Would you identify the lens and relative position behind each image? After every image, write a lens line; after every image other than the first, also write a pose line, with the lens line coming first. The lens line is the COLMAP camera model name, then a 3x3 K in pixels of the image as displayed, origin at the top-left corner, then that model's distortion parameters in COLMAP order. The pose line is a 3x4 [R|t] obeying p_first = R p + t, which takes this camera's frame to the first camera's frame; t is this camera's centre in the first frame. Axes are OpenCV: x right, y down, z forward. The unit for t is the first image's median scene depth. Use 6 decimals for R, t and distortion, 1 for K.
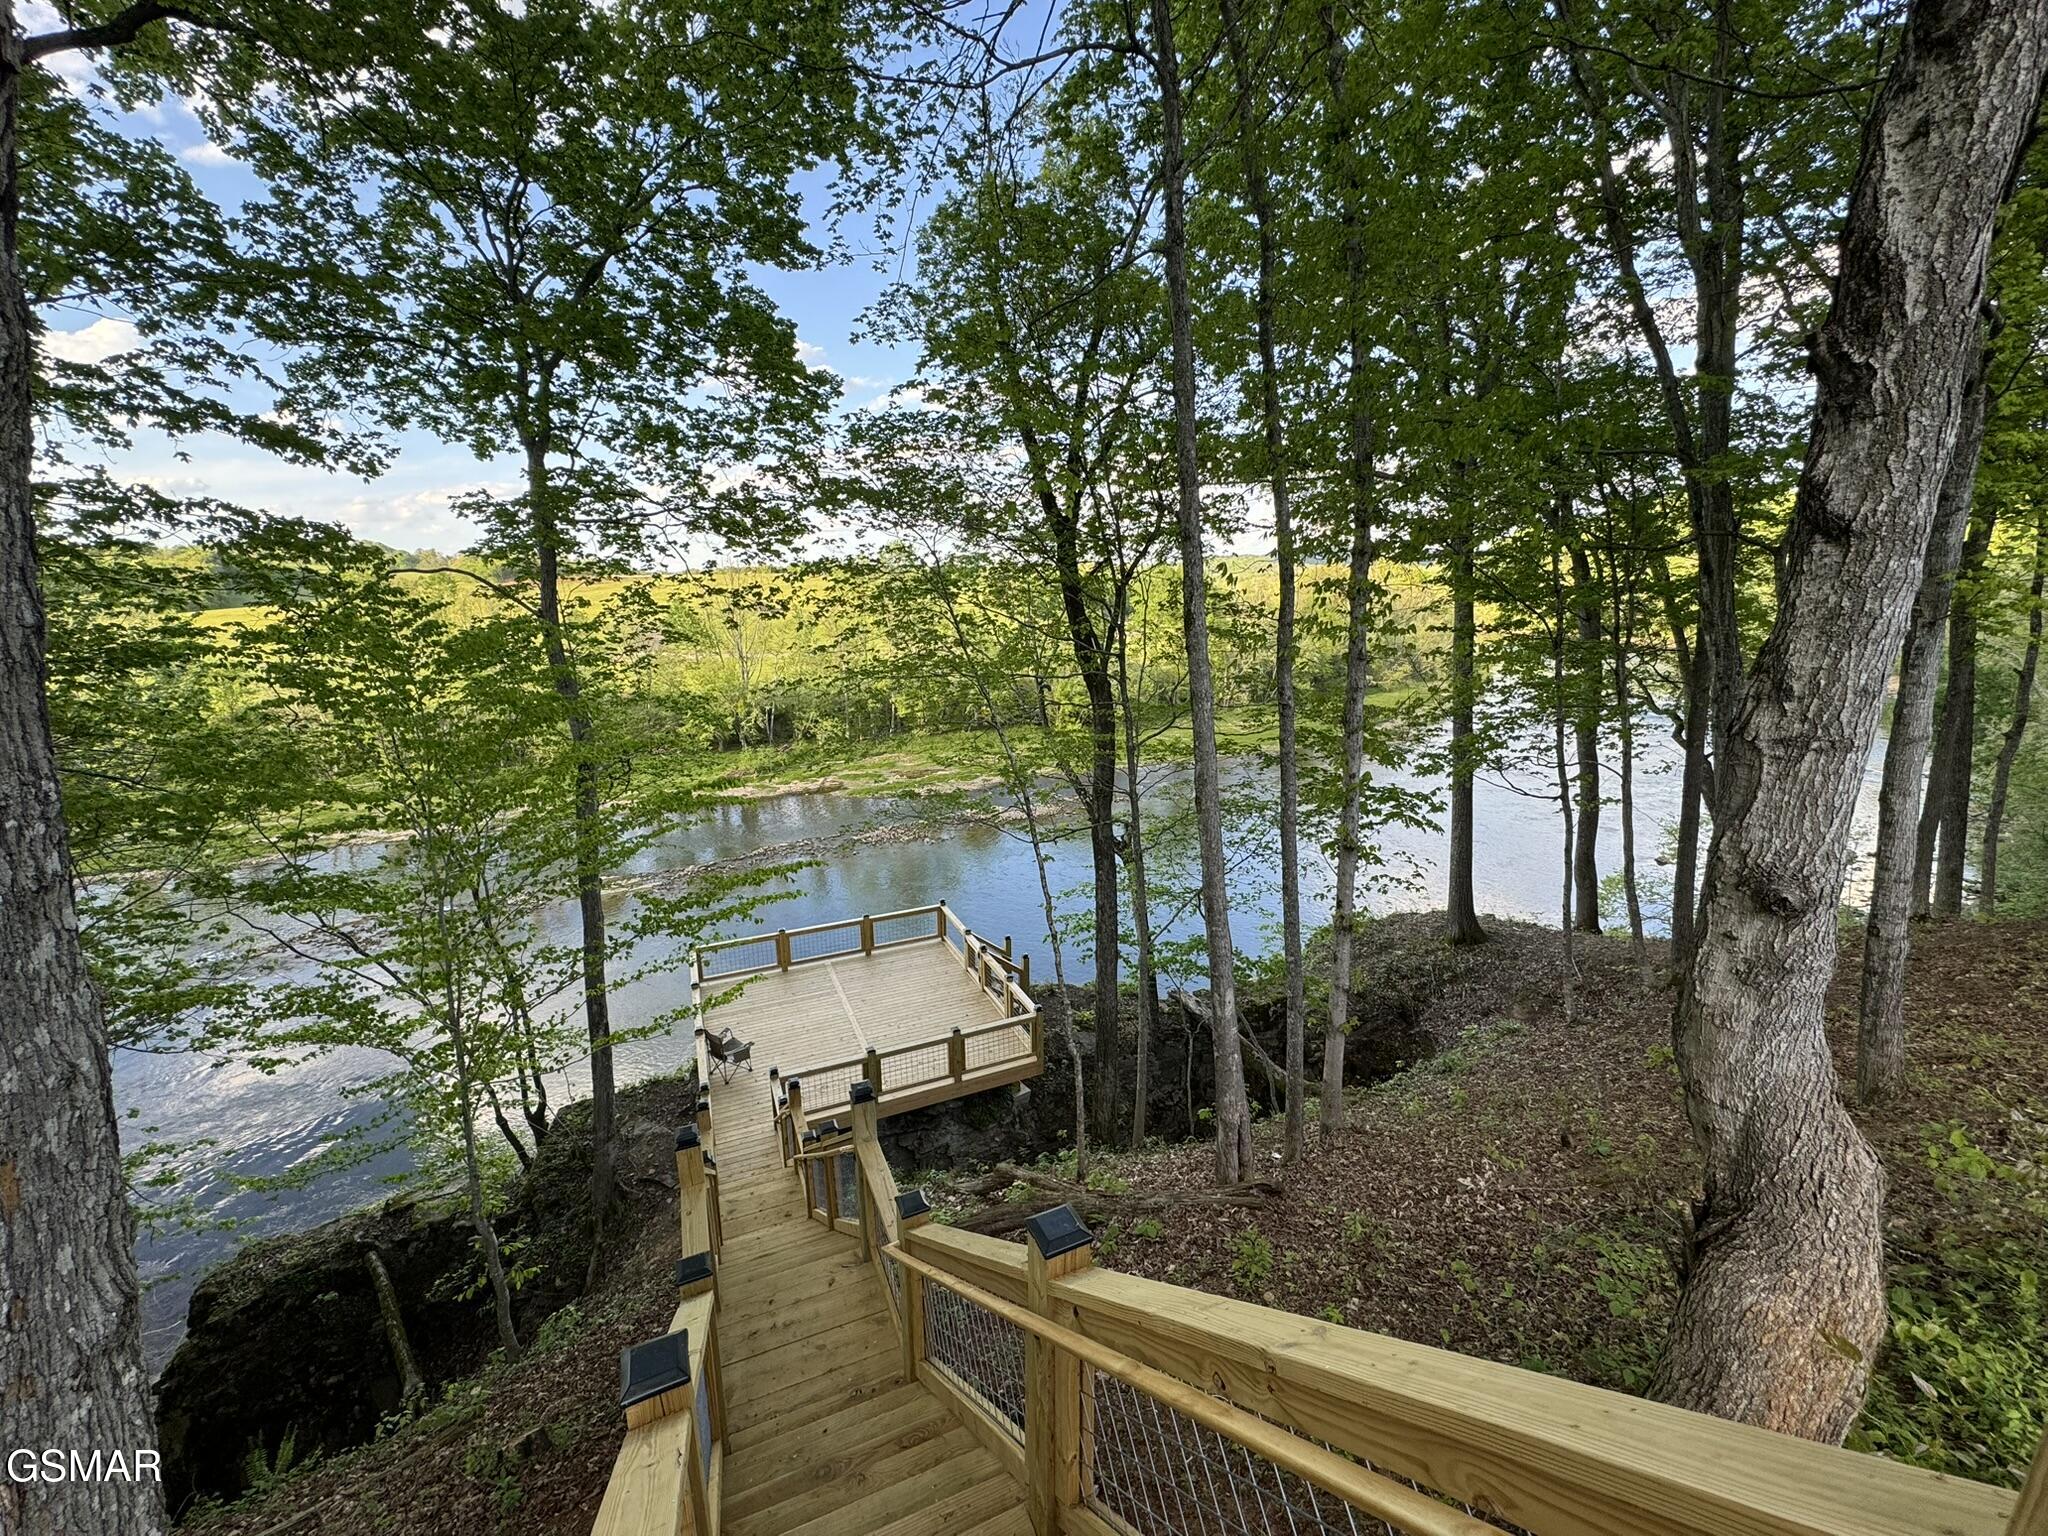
lens RADIAL K [[816.7, 0, 1020.0], [0, 816.7, 774.2], [0, 0, 1]] dist [-0.000561, -0.000015]
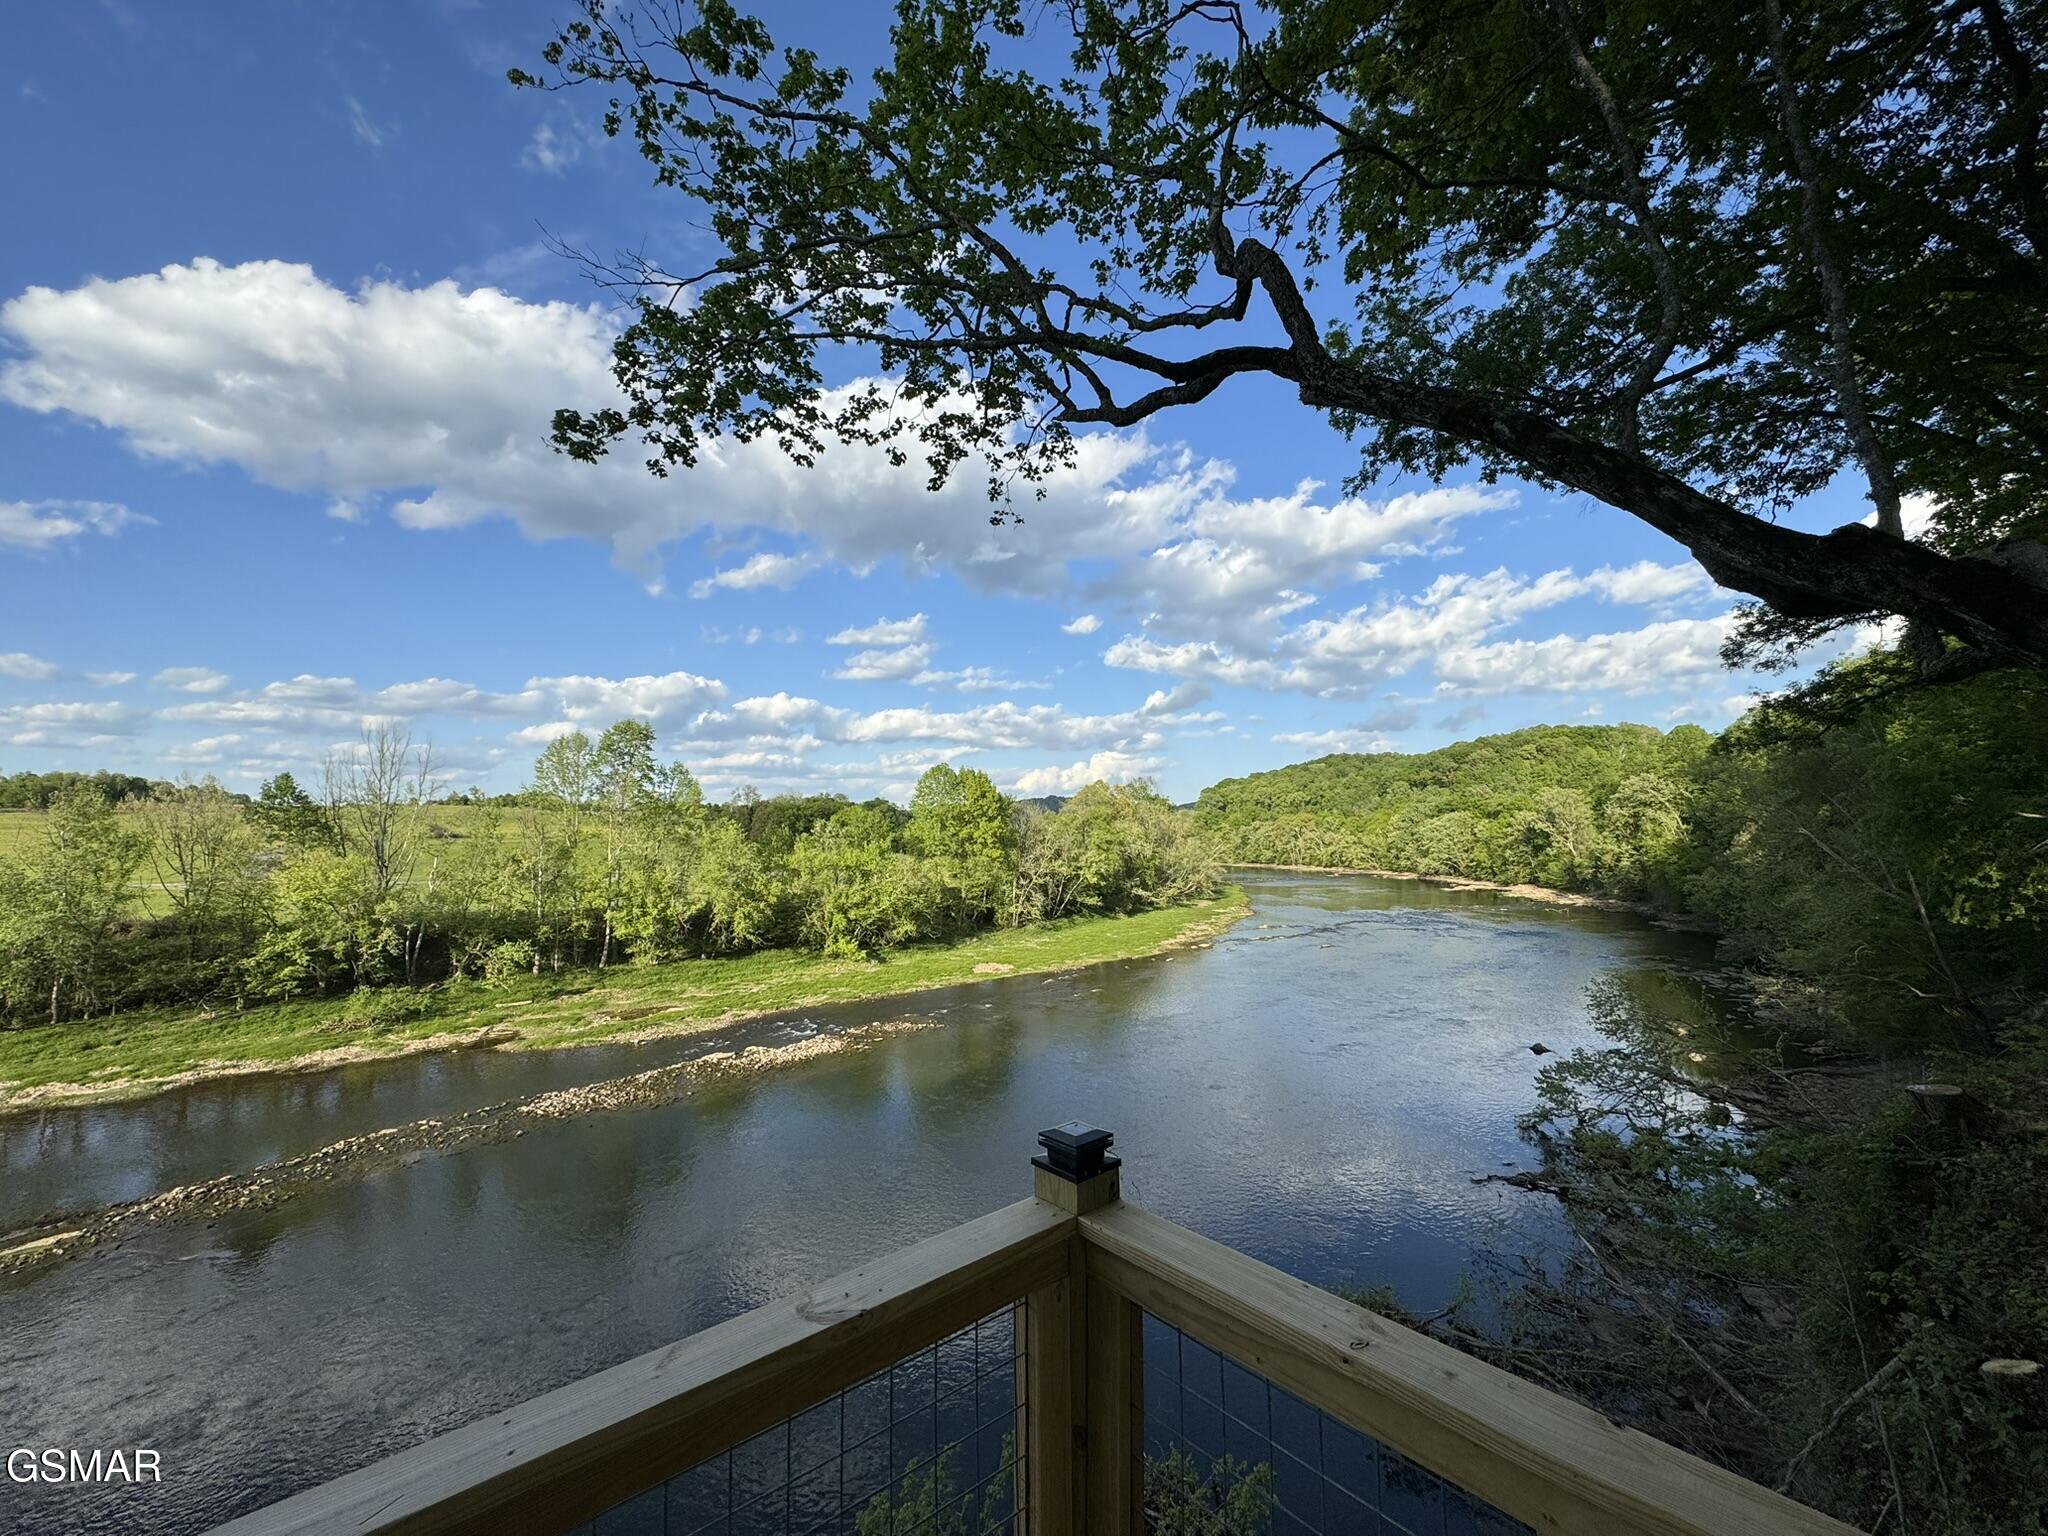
lens RADIAL K [[820.5, 0, 1021.9], [0, 820.5, 775.3], [0, 0, 1]] dist [0.003959, -0.000406]
pose [[0.953889, 0.030422, 0.298615, -0.025197], [0.058965, 0.956474, -0.285799, 0.027585], [-0.294311, 0.290229, 0.910576, 0.179884]]
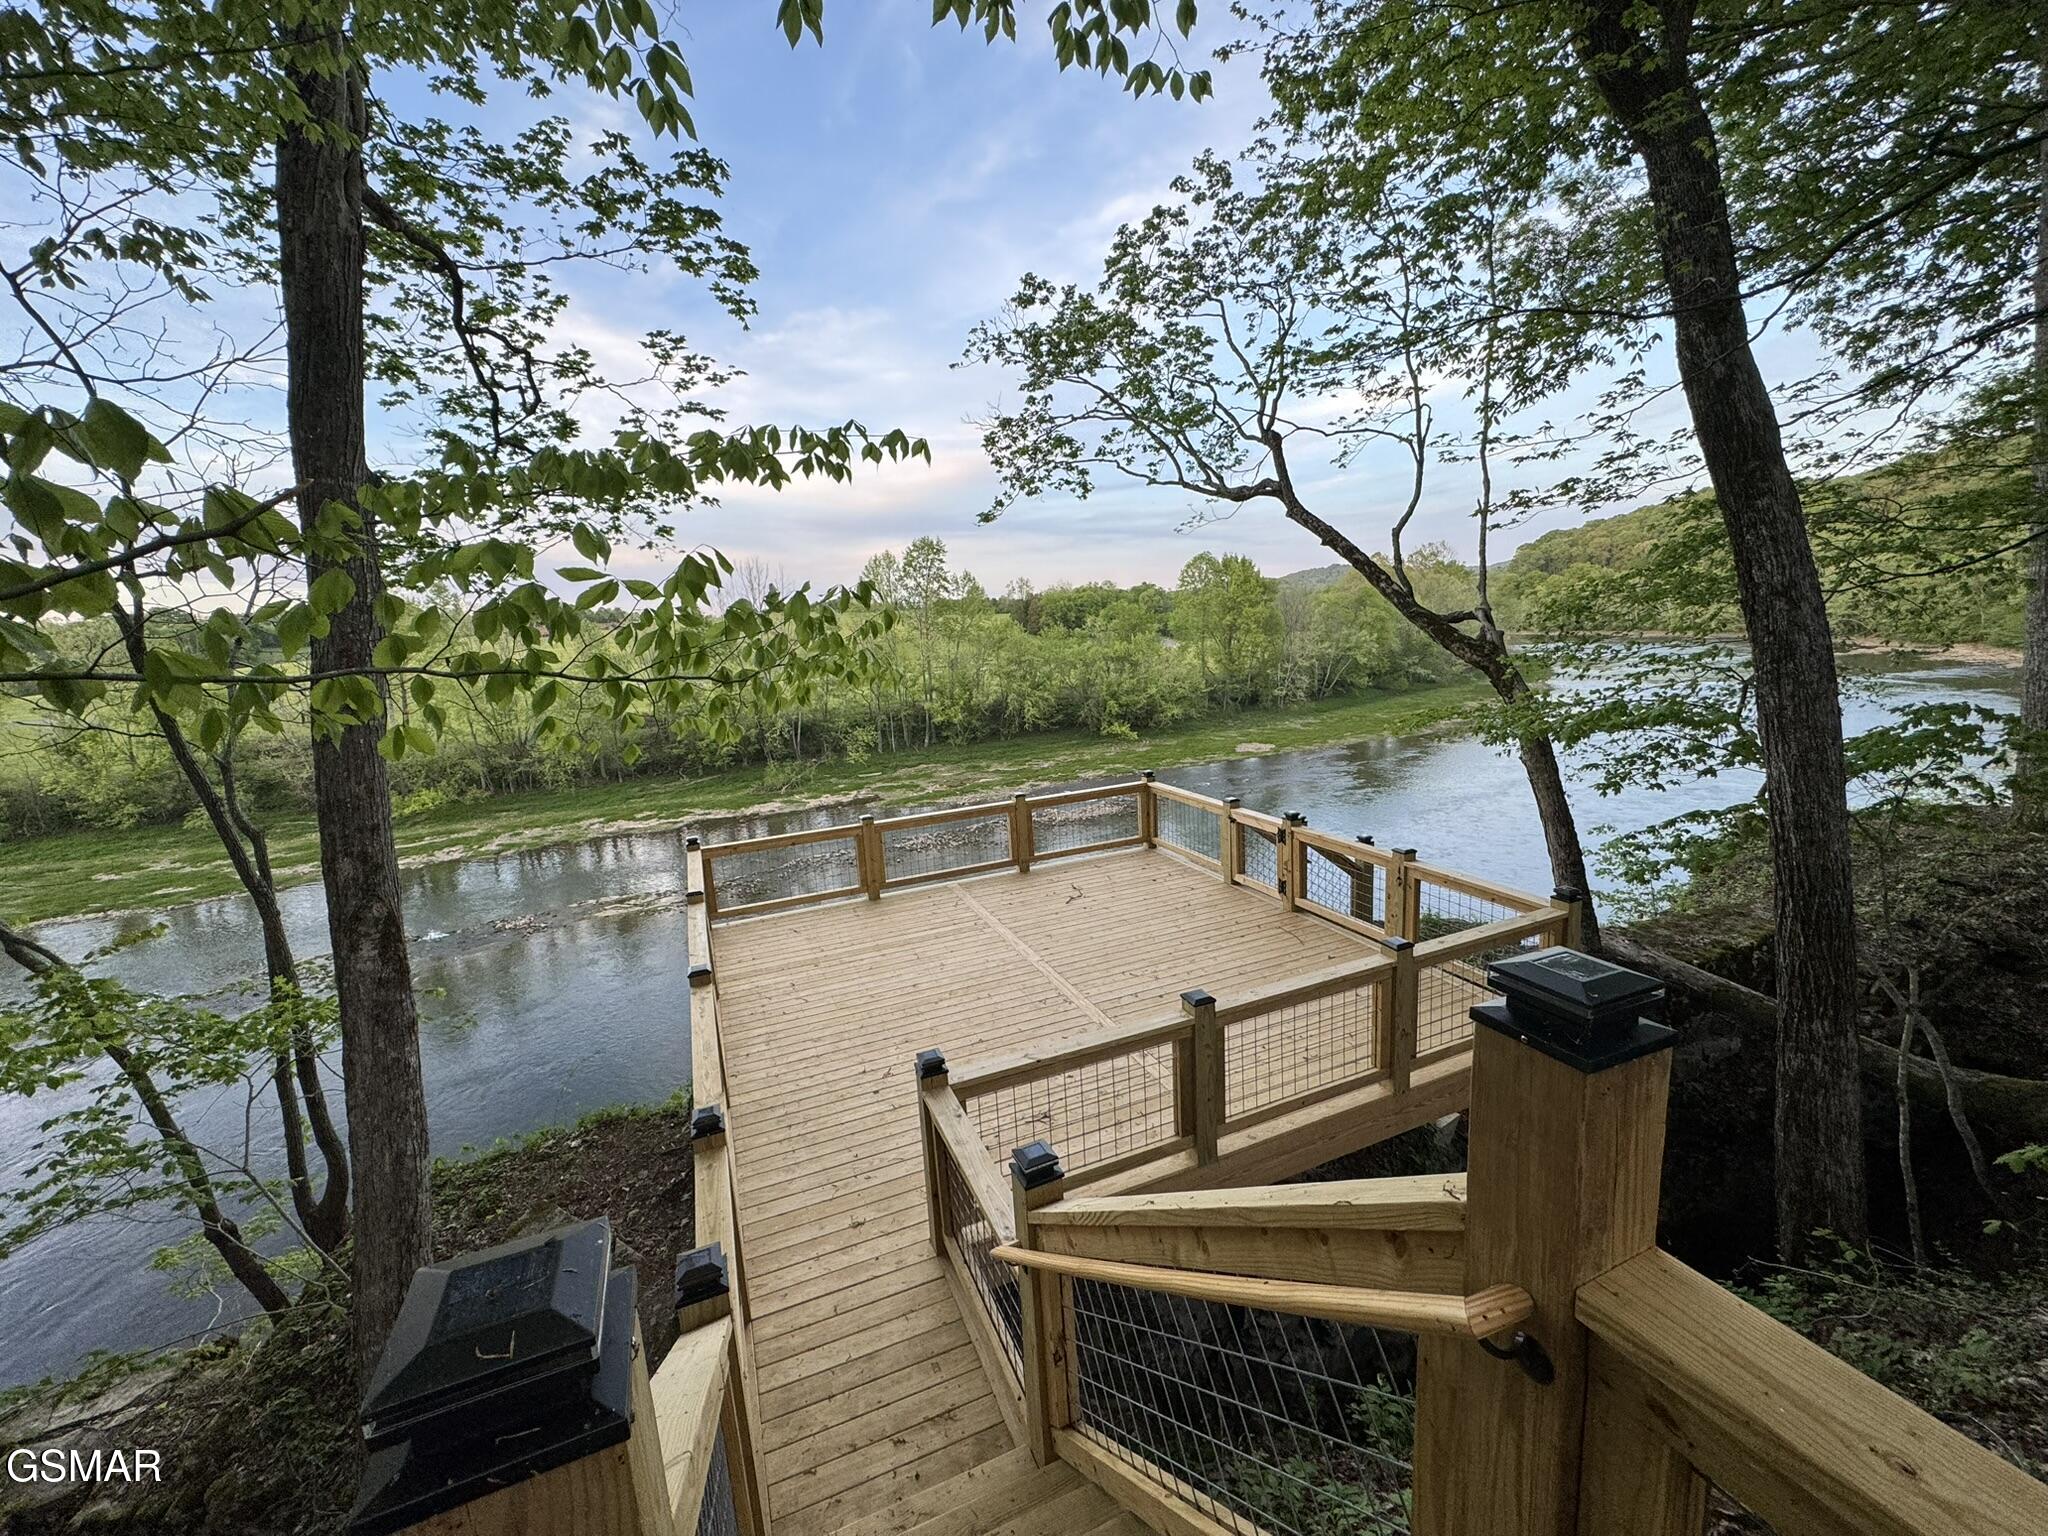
lens RADIAL K [[820.5, 0, 1026.2], [0, 820.5, 768.6], [0, 0, 1]] dist [0.003959, -0.000406]
pose [[0.999023, -0.039542, -0.019718, -0.032670], [0.038513, 0.998001, -0.050107, 0.034626], [0.021660, 0.049299, 0.998549, 0.088266]]
